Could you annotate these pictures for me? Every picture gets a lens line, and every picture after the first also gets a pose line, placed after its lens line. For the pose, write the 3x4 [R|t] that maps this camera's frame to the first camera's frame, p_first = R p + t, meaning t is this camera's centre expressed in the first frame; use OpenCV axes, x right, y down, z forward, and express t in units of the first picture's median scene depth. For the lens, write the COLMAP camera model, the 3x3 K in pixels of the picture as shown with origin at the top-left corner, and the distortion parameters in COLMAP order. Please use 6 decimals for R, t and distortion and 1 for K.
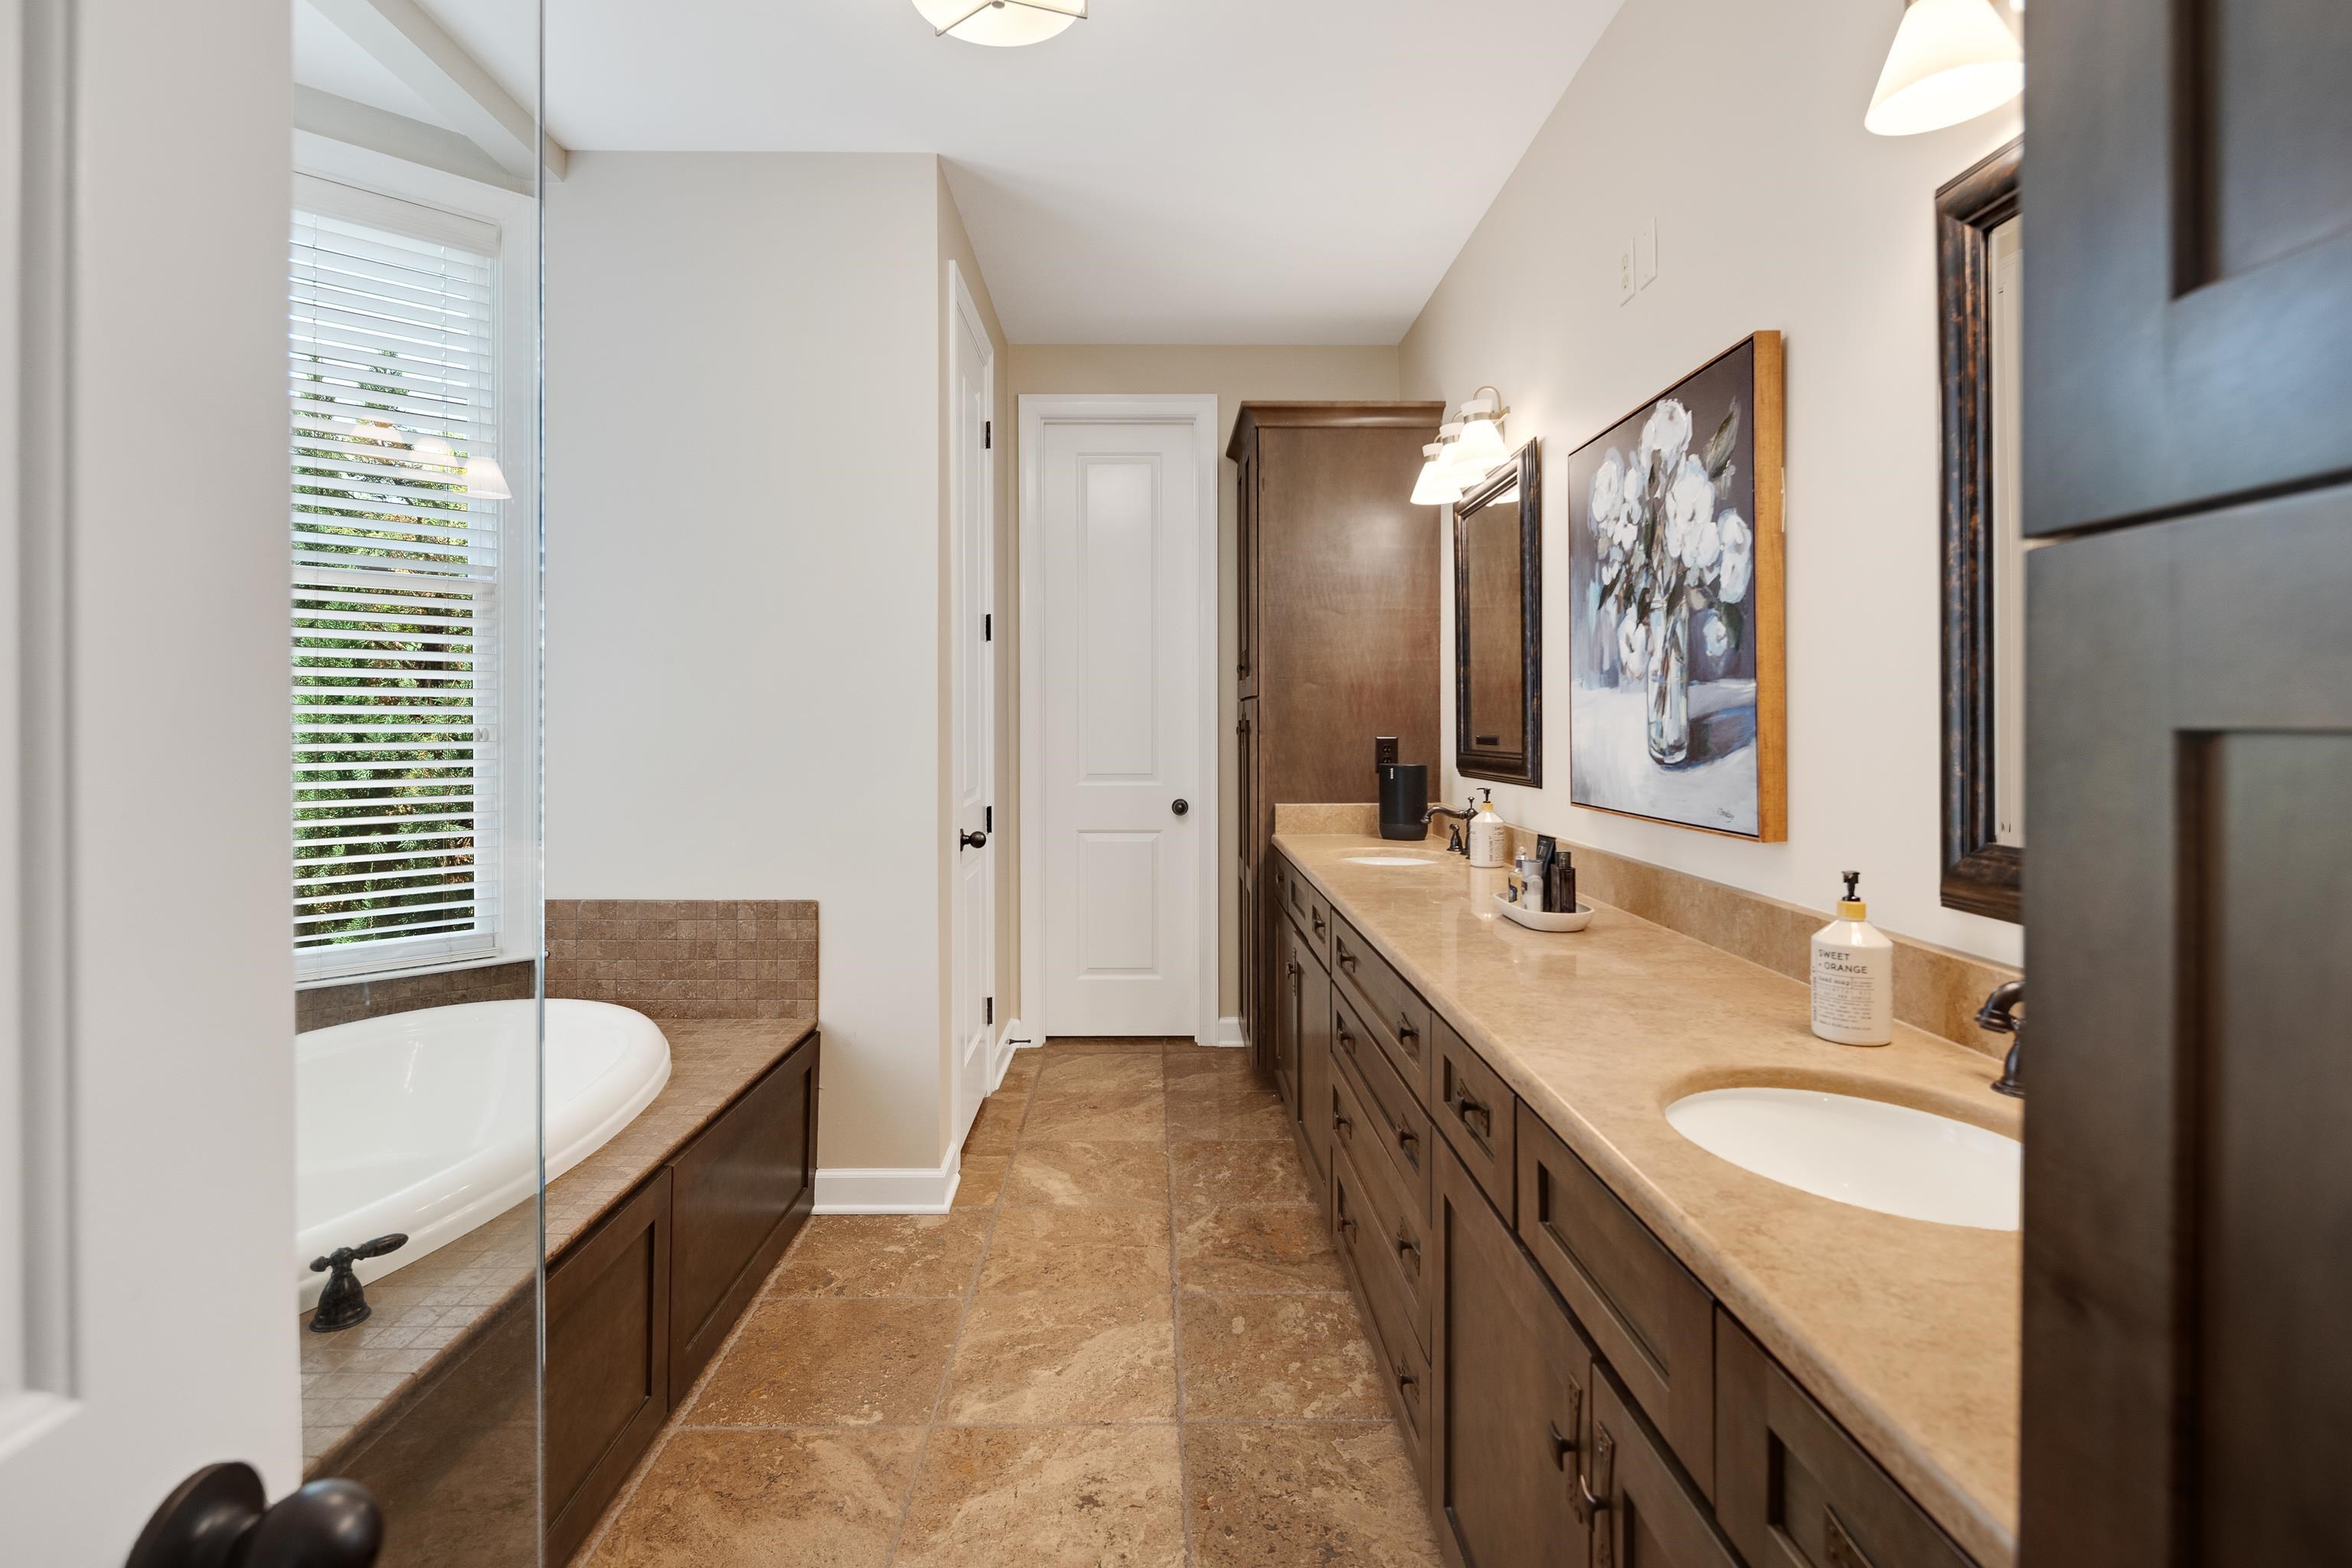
lens RADIAL K [[1152.6, 0, 1174.5], [0, 1152.6, 718.6], [0, 0, 1]] dist [0.003217, -0.003761]
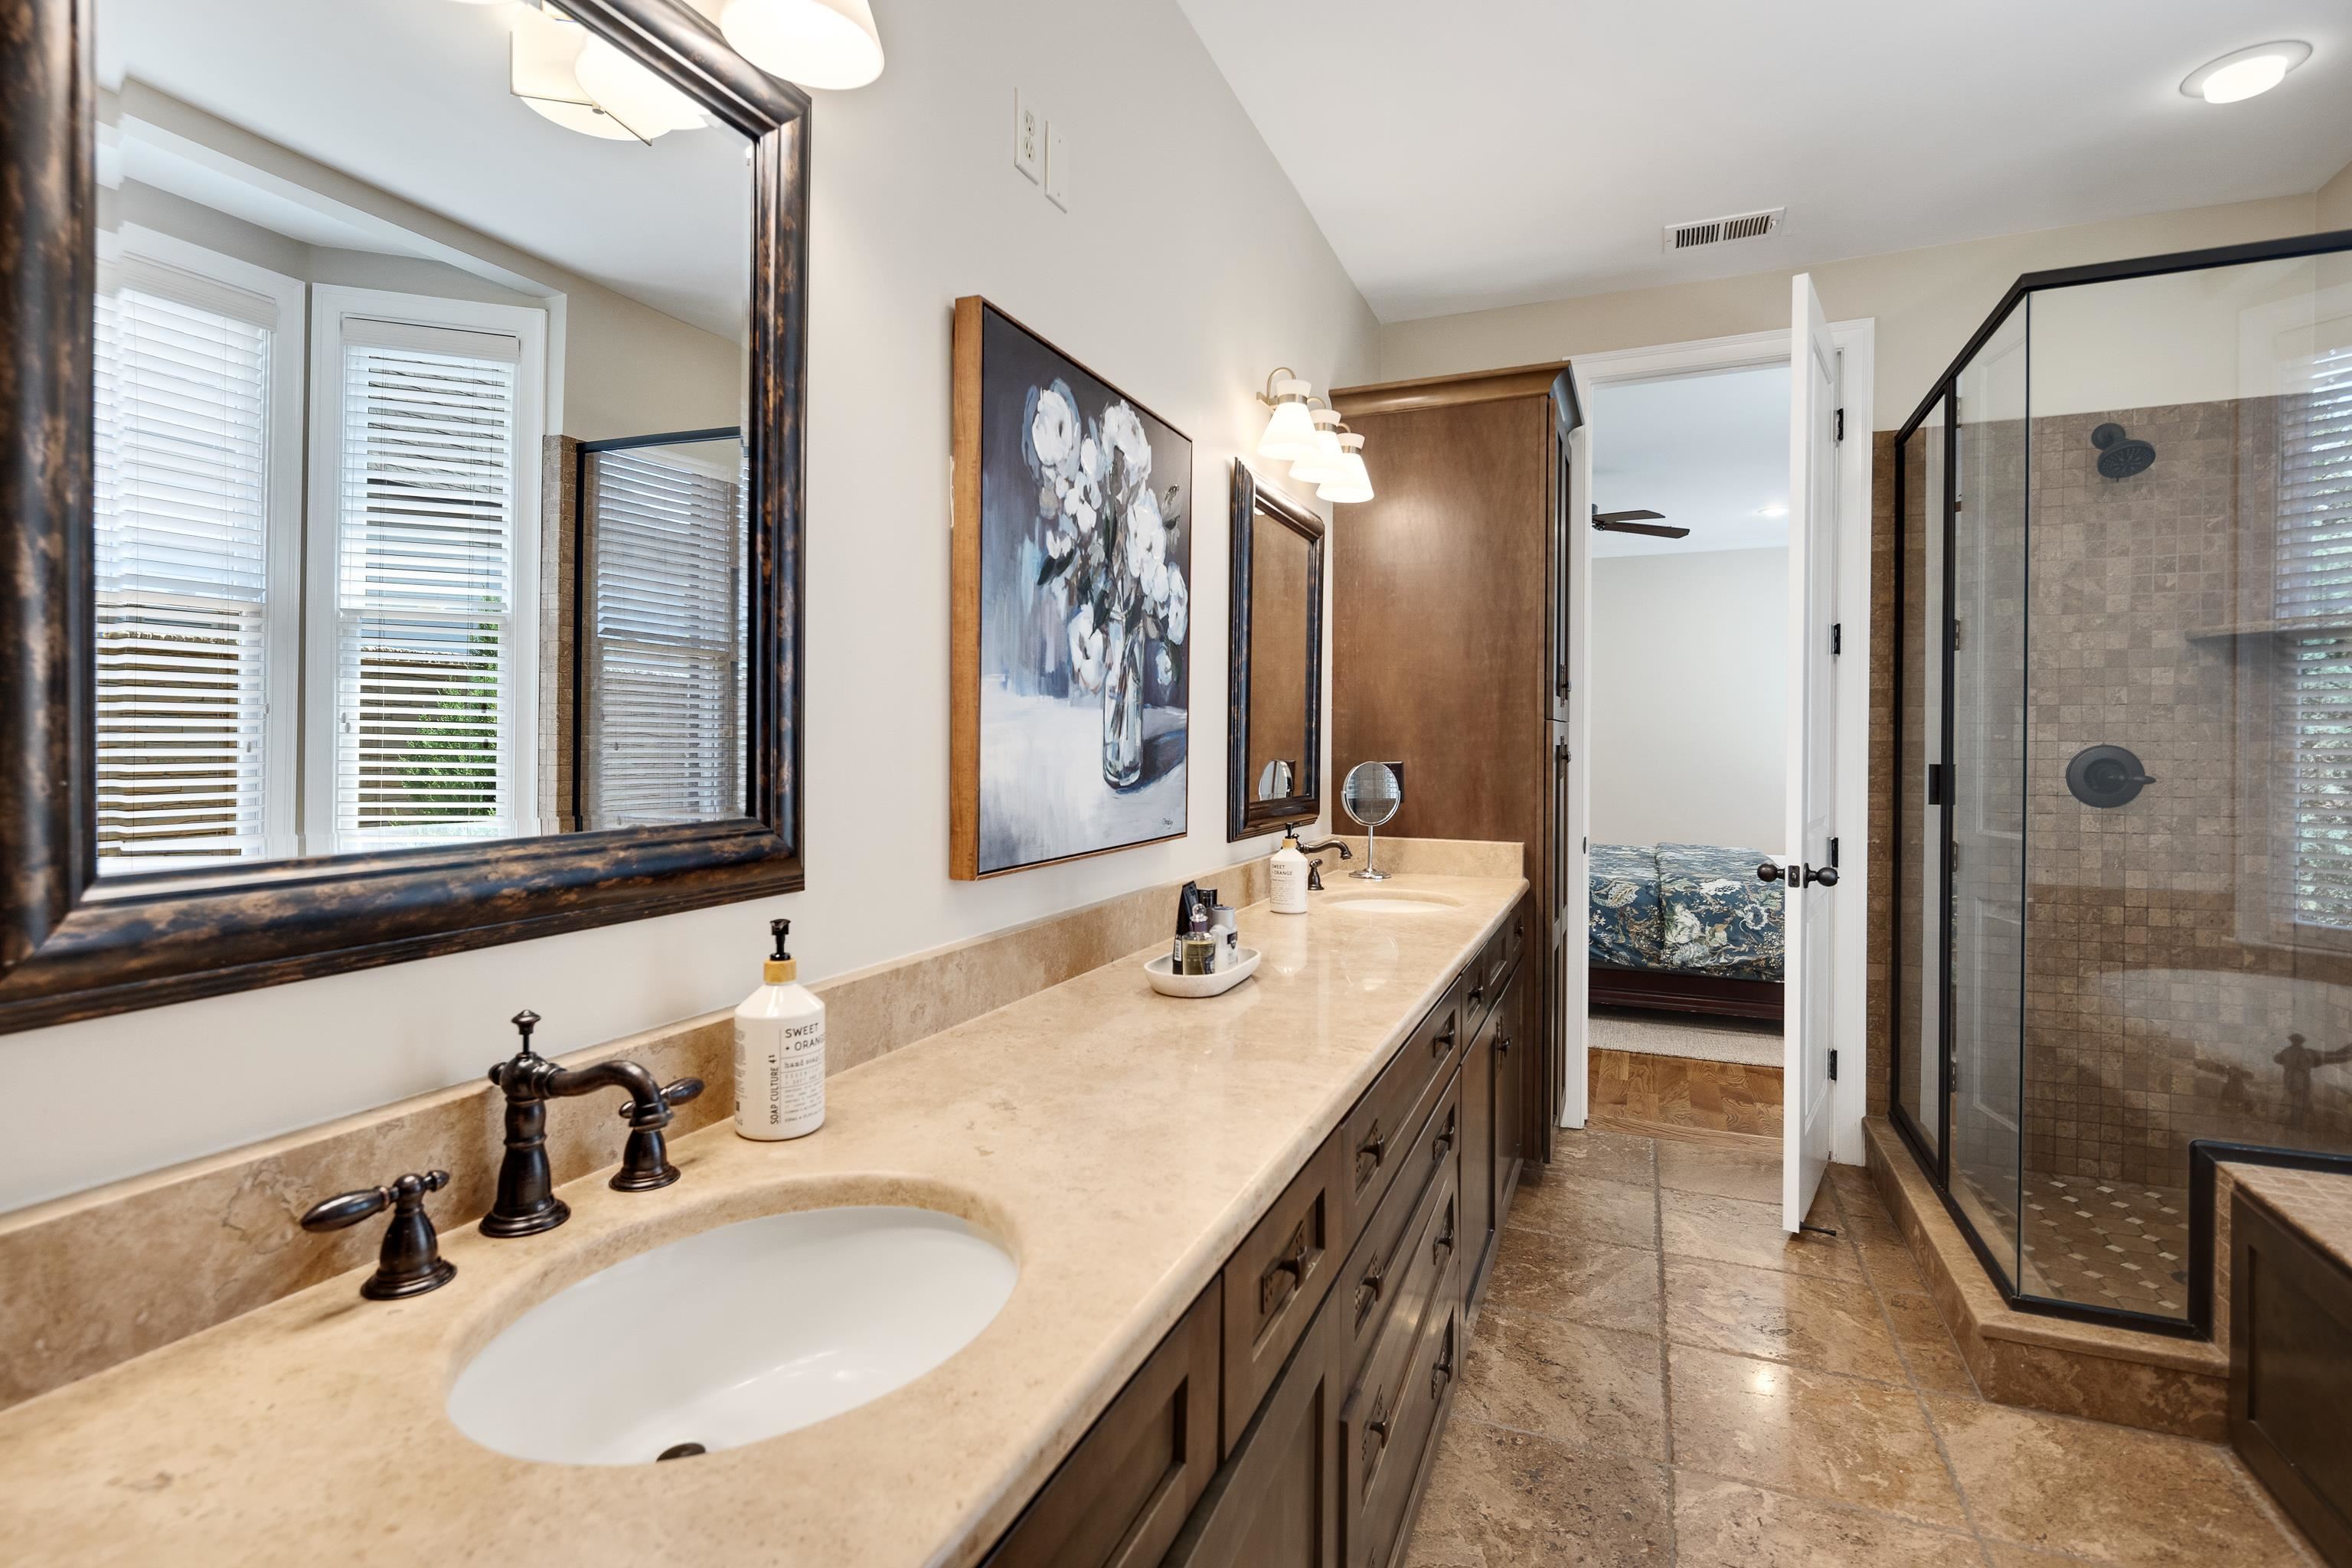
lens RADIAL K [[1152.6, 0, 1155.3], [0, 1152.6, 752.9], [0, 0, 1]] dist [0.003217, -0.003761]
pose [[-0.912476, -0.005560, 0.409092, 0.012214], [-0.003453, 0.999977, 0.005887, 0.005448], [-0.409115, 0.003959, -0.912474, 1.877659]]
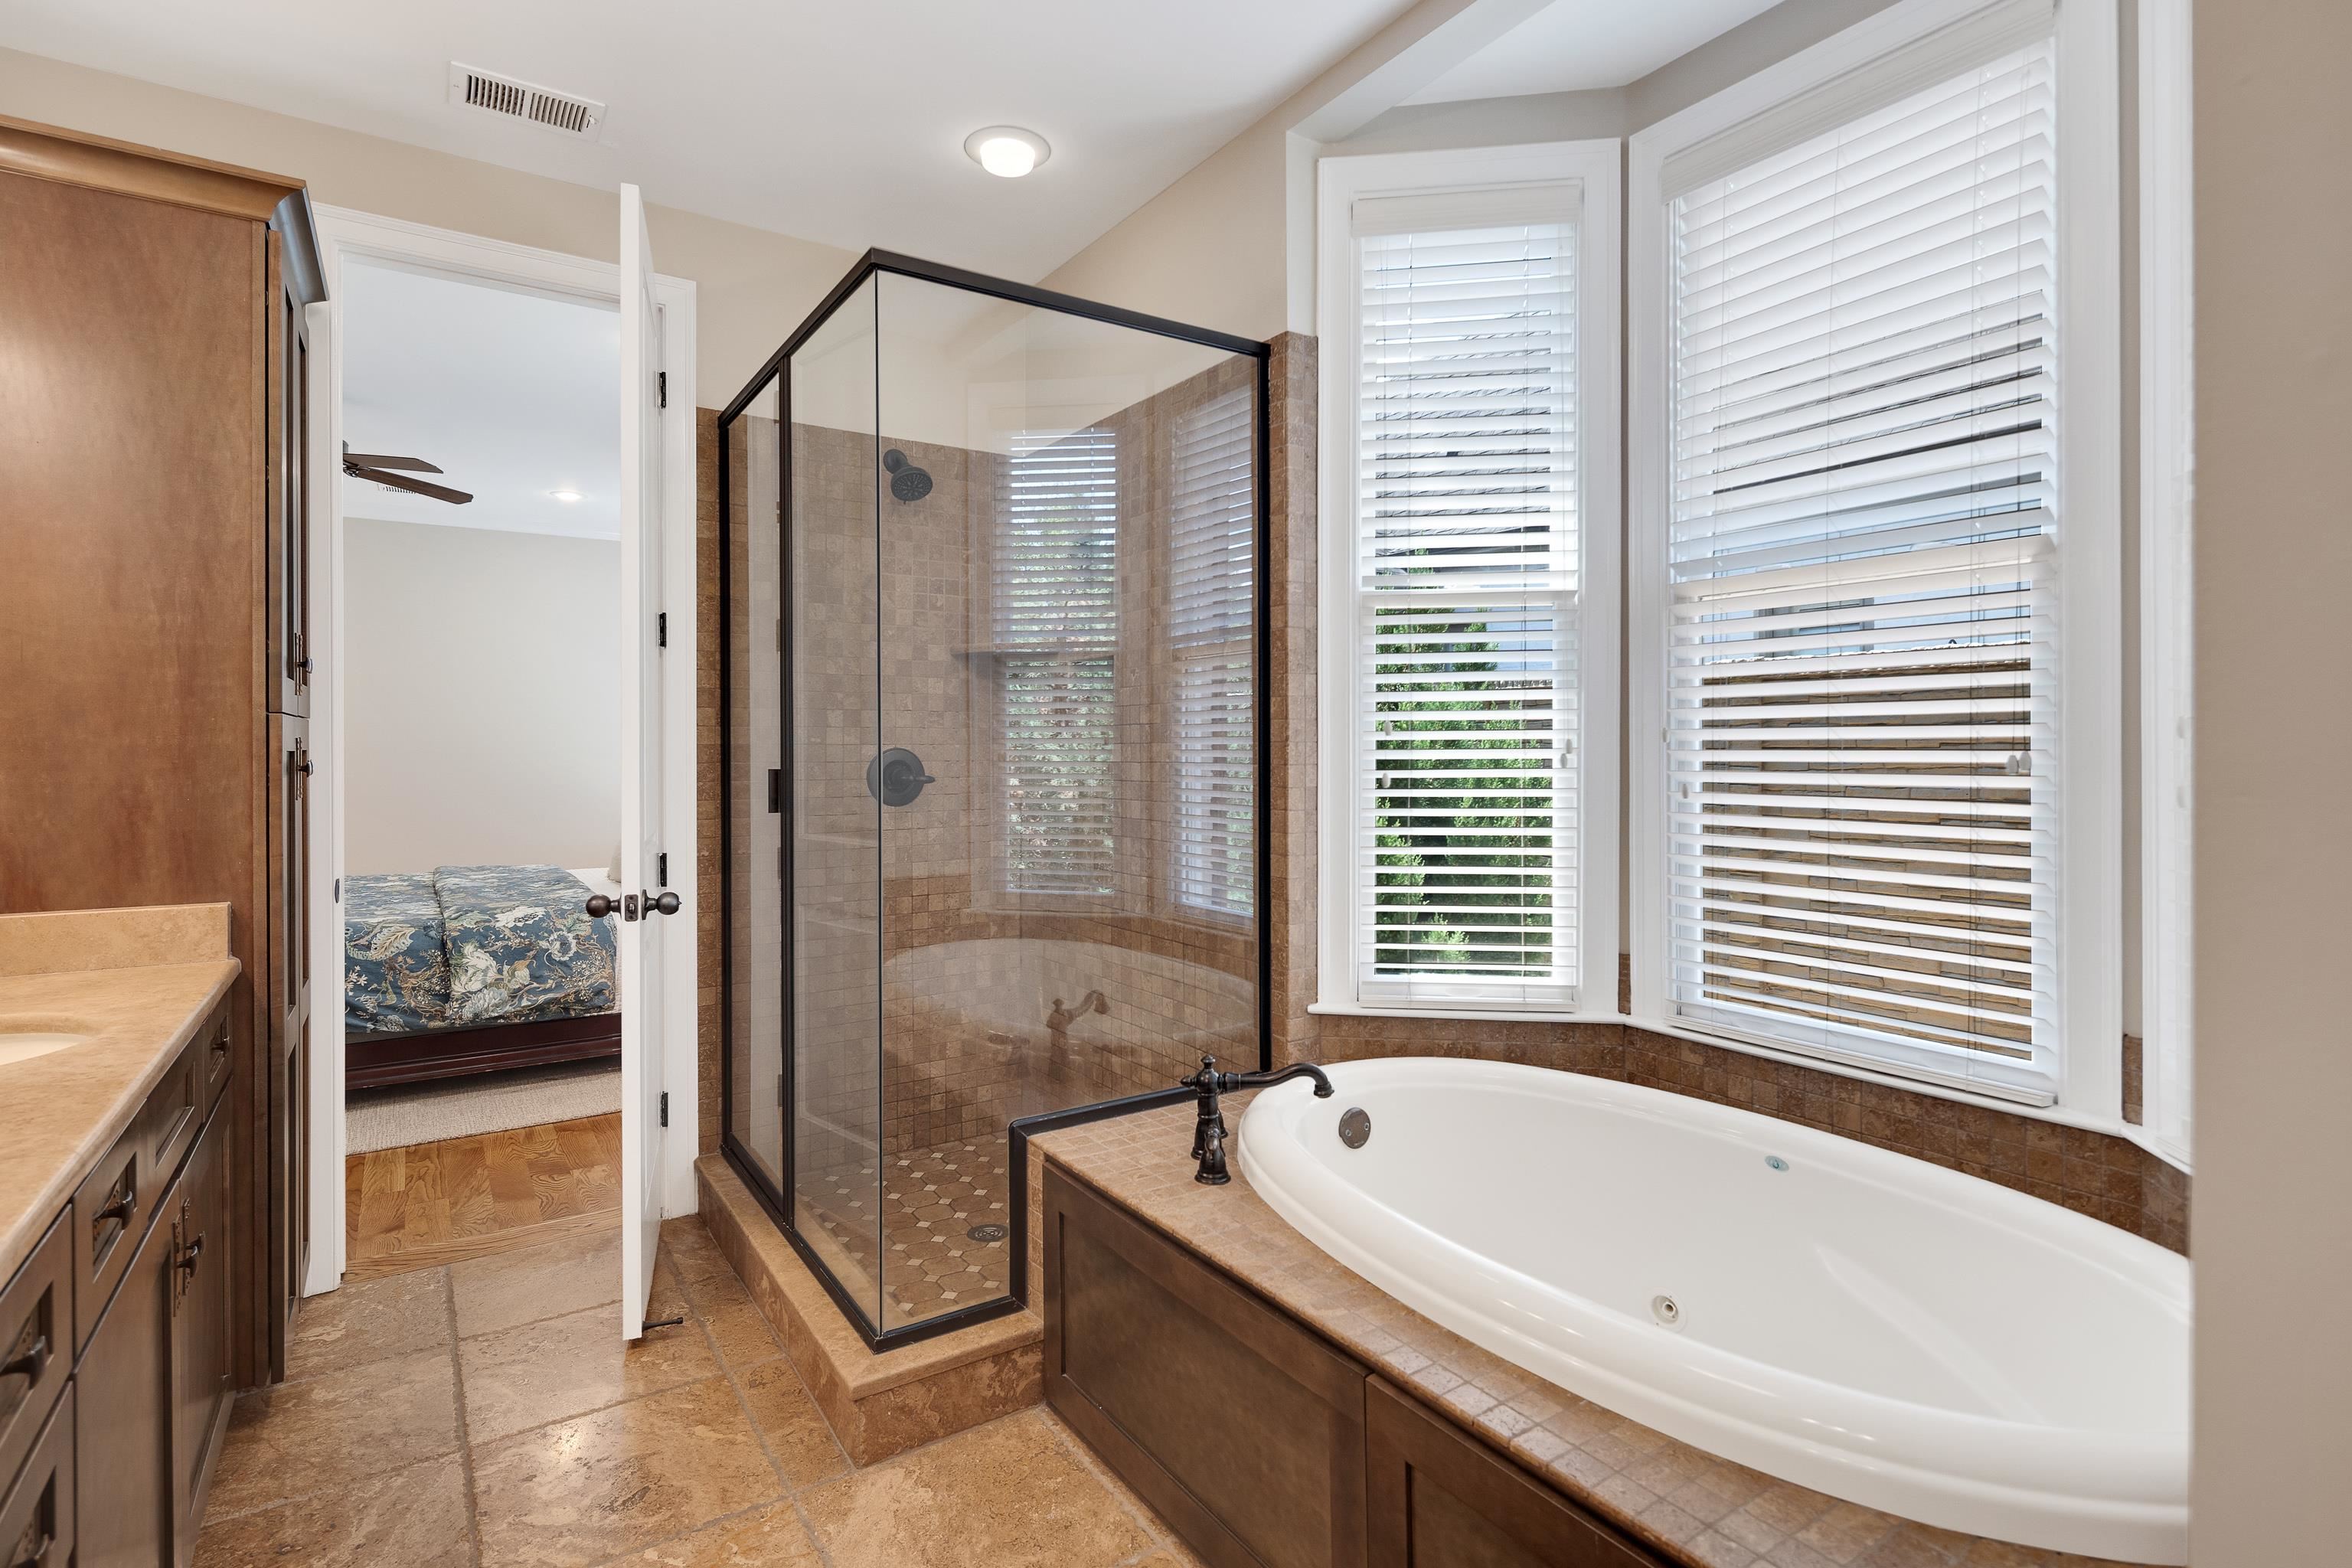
lens RADIAL K [[1152.6, 0, 1174.3], [0, 1152.6, 750.6], [0, 0, 1]] dist [0.003217, -0.003761]
pose [[-0.843418, 0.003336, -0.537248, 0.039622], [0.003538, 0.999994, 0.000656, 0.003830], [0.537247, -0.001348, -0.843424, 1.542983]]
